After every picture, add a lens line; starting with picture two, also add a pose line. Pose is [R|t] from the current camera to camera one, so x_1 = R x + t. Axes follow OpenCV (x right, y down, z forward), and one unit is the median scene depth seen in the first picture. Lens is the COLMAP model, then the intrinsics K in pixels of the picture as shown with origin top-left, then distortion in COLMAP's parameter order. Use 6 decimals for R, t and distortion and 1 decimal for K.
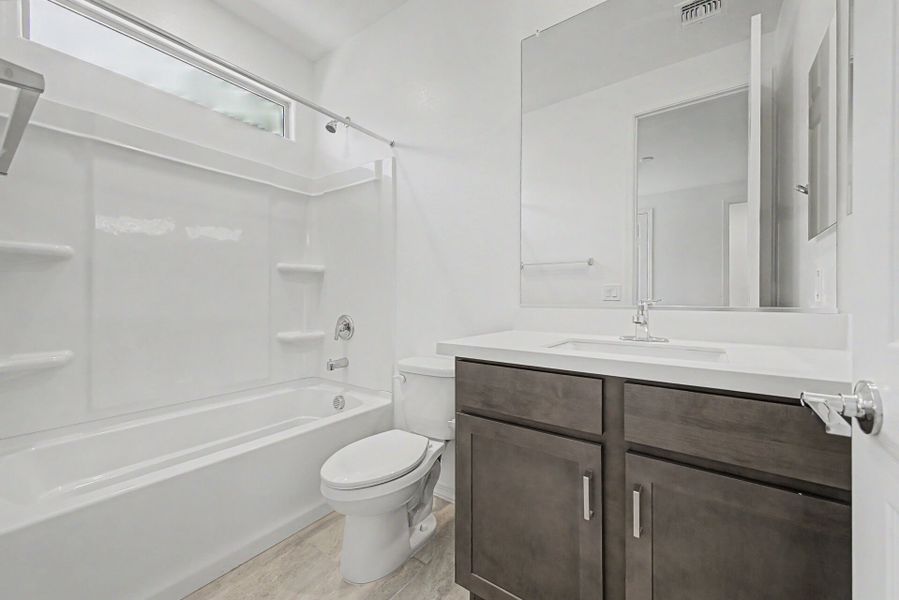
lens RADIAL K [[356.1, 0, 446.6], [0, 356.1, 300.4], [0, 0, 1]] dist [-0.001264, -0.000362]
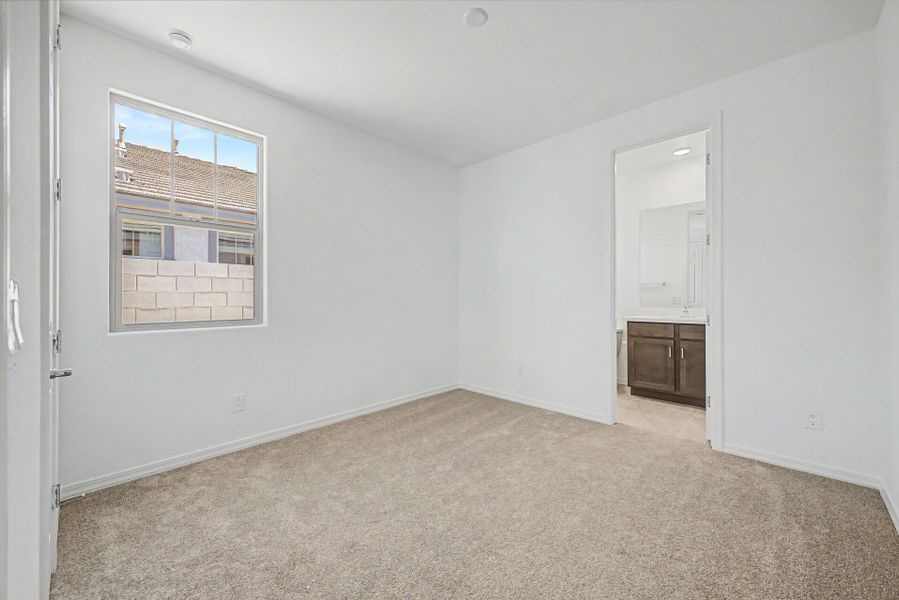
lens RADIAL K [[356.1, 0, 447.5], [0, 356.1, 301.0], [0, 0, 1]] dist [-0.001264, -0.000362]
pose [[0.991076, 0.003082, -0.133264, -1.545310], [-0.003244, 0.999994, -0.001000, -0.034656], [0.133260, 0.001424, 0.991080, -3.286006]]
